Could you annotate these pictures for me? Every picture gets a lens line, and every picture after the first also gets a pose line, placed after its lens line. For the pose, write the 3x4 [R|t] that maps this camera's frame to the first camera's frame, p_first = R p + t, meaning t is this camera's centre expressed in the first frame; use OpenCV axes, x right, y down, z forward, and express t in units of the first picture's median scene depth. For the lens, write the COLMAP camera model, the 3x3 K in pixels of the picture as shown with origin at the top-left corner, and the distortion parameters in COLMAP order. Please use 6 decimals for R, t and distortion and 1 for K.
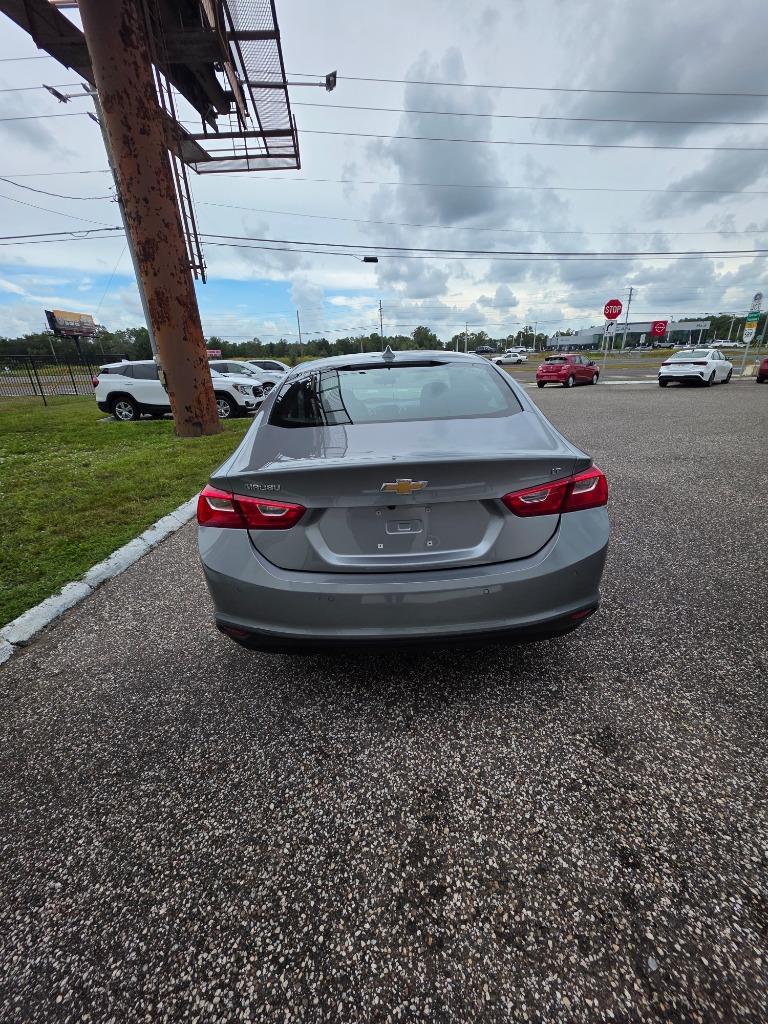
lens RADIAL K [[410.0, 0, 385.0], [0, 410.0, 516.9], [0, 0, 1]] dist [0.000629, 0.001664]
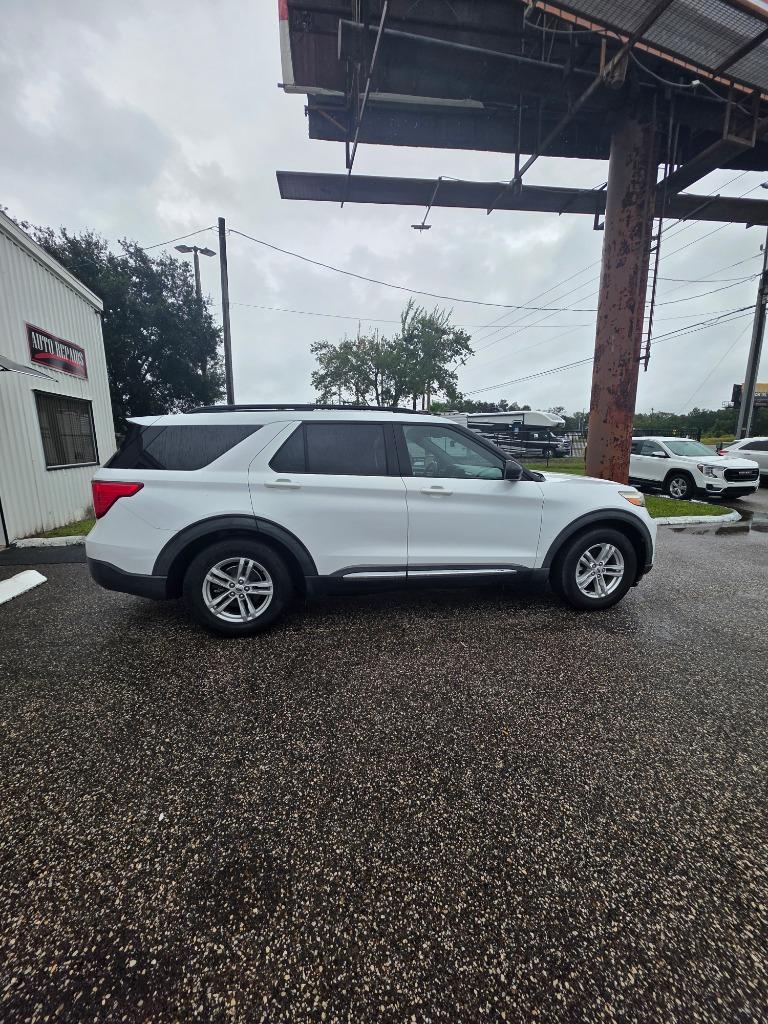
lens RADIAL K [[407.6, 0, 385.0], [0, 407.6, 518.4], [0, 0, 1]] dist [0.002402, 0.000046]
pose [[0.206811, 0.219815, -0.953368, 3.123212], [-0.356706, 0.924304, 0.135735, -0.719682], [0.911038, 0.312000, 0.269566, 1.320642]]
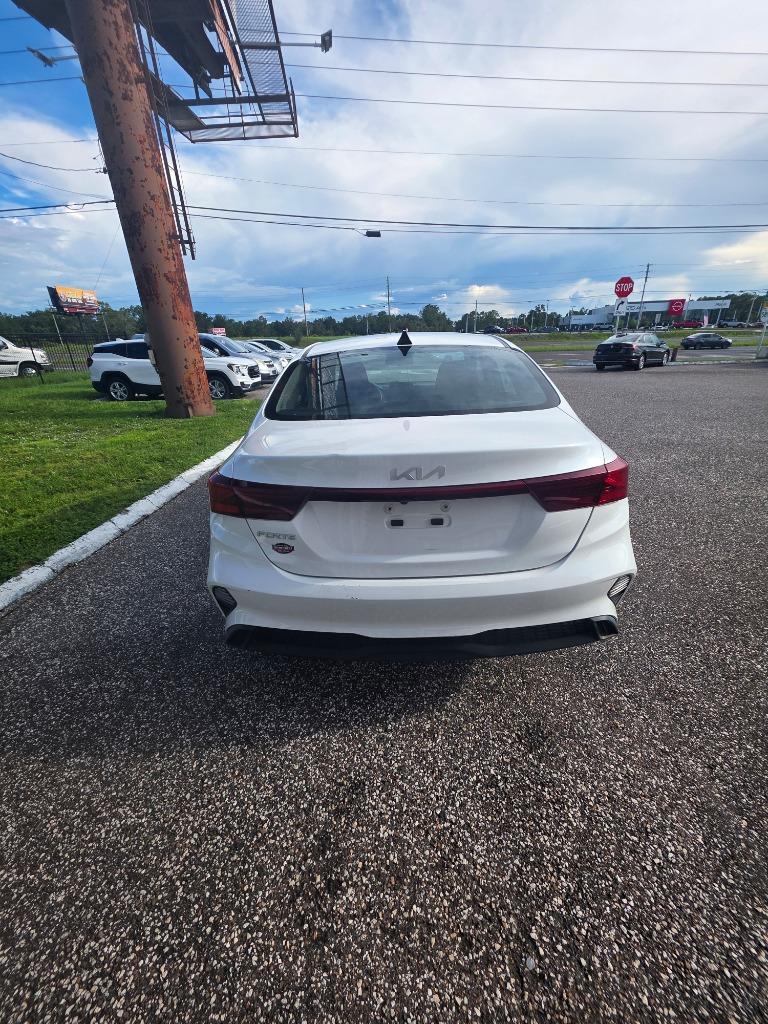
lens RADIAL K [[411.2, 0, 384.3], [0, 411.2, 516.6], [0, 0, 1]] dist [0.001731, 0.001097]
pose [[0.999829, 0.010771, -0.015037, 0.207871], [-0.010143, 0.999096, 0.041280, -0.023645], [0.015468, -0.041120, 0.999034, 0.028440]]
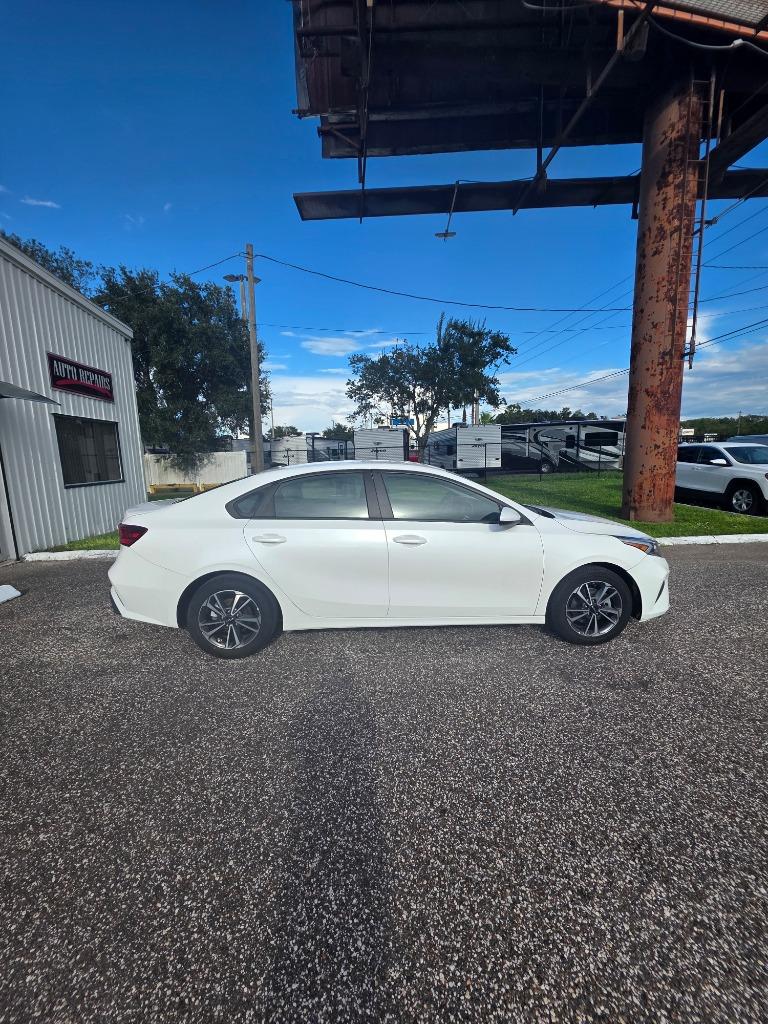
lens RADIAL K [[407.6, 0, 385.0], [0, 407.6, 518.4], [0, 0, 1]] dist [0.002402, 0.000046]
pose [[0.069300, 0.190598, -0.979219, 2.973709], [-0.339652, 0.927442, 0.156483, -0.981117], [0.937995, 0.321750, 0.129008, 2.037560]]
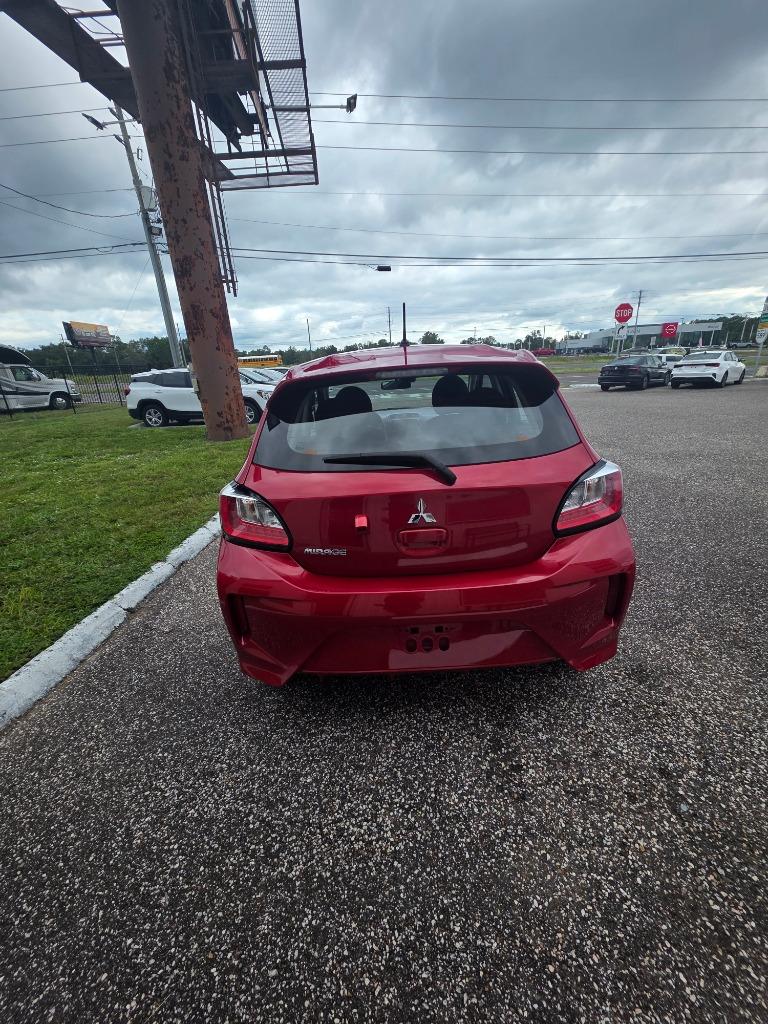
lens RADIAL K [[410.0, 0, 385.0], [0, 410.0, 516.9], [0, 0, 1]] dist [0.000629, 0.001664]
pose [[0.999746, -0.005600, -0.021809, -0.207889], [0.005327, 0.999907, -0.012571, 0.098019], [0.021877, 0.012451, 0.999683, -0.267199]]
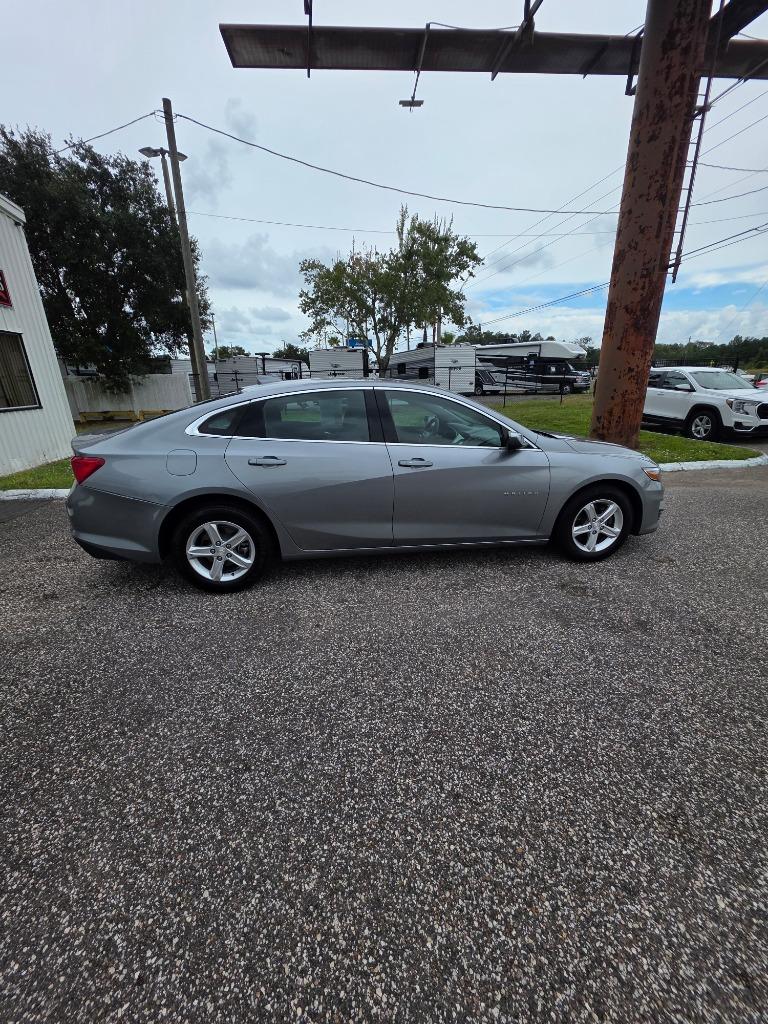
lens RADIAL K [[406.9, 0, 385.0], [0, 406.9, 518.4], [0, 0, 1]] dist [0.002743, -0.000384]
pose [[0.170316, 0.353204, -0.919913, 2.639979], [-0.344575, 0.895963, 0.280212, -0.911667], [0.923180, 0.269255, 0.274302, 1.987981]]
